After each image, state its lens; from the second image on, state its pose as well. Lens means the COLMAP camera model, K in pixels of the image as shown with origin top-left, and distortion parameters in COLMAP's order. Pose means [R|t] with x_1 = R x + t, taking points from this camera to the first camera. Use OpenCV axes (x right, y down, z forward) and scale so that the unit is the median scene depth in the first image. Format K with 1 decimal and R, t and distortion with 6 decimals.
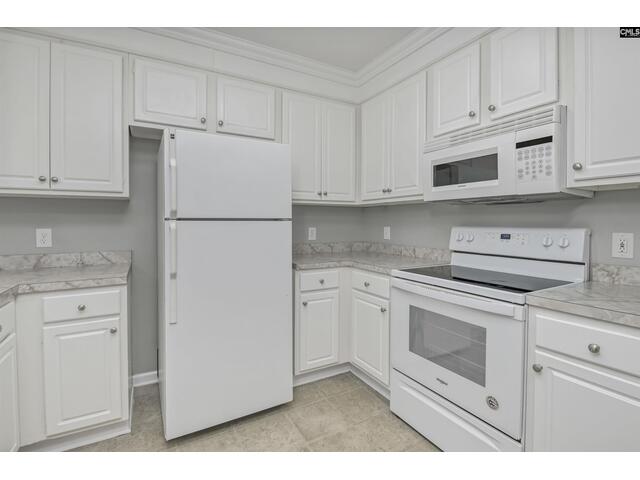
lens RADIAL K [[309.3, 0, 319.7], [0, 309.3, 223.1], [0, 0, 1]] dist [0.002272, 0.000029]
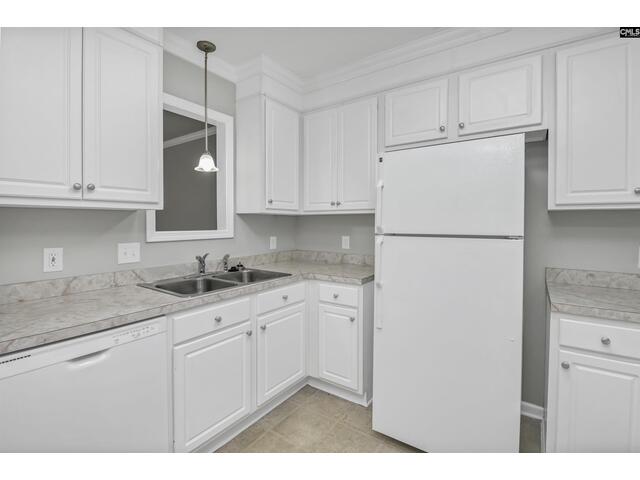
lens RADIAL K [[302.5, 0, 319.3], [0, 302.5, 227.7], [0, 0, 1]] dist [0.018955, -0.000102]
pose [[0.436602, 0.014510, -0.899538, 0.337744], [-0.007784, 0.999893, 0.012350, -0.039750], [0.899621, 0.001610, 0.436669, 0.278475]]
